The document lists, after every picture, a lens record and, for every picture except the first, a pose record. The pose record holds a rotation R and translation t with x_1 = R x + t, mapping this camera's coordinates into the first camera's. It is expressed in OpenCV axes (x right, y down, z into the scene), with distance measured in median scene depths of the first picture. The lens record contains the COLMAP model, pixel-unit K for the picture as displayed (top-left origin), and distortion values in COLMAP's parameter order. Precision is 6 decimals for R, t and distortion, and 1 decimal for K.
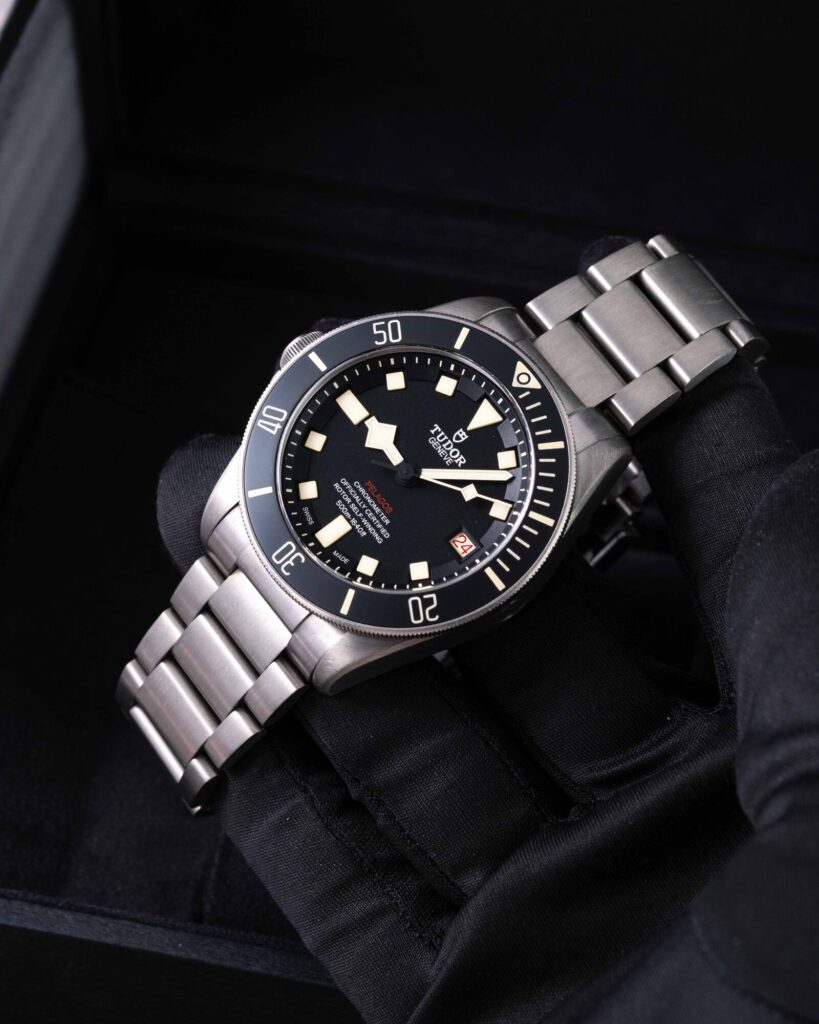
lens RADIAL K [[4052.5, 0, 411.4], [0, 4052.5, 512.8], [0, 0, 1]] dist [0.075144, 0.000000]
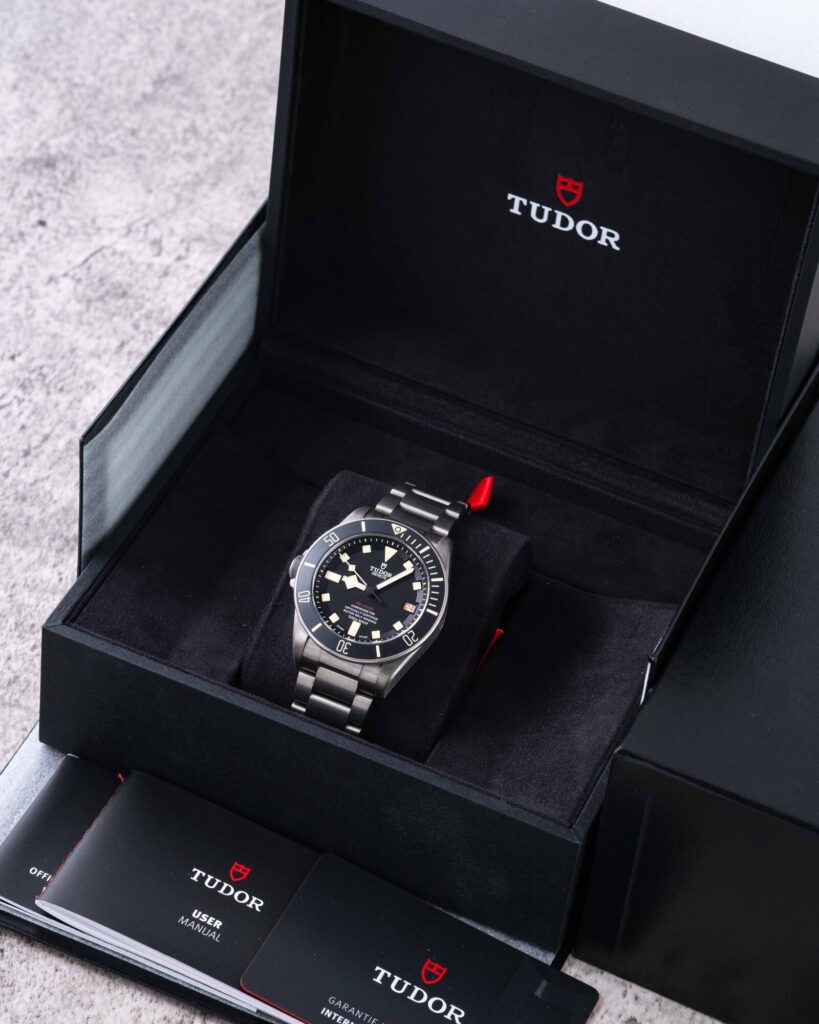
lens RADIAL K [[4052.5, 0, 412.6], [0, 4052.5, 520.1], [0, 0, 1]] dist [0.075144, 0.000000]
pose [[0.872230, -0.430499, 0.232132, -0.475990], [0.454866, 0.888433, -0.061509, 0.101787], [-0.179754, 0.159239, 0.970738, -1.147137]]
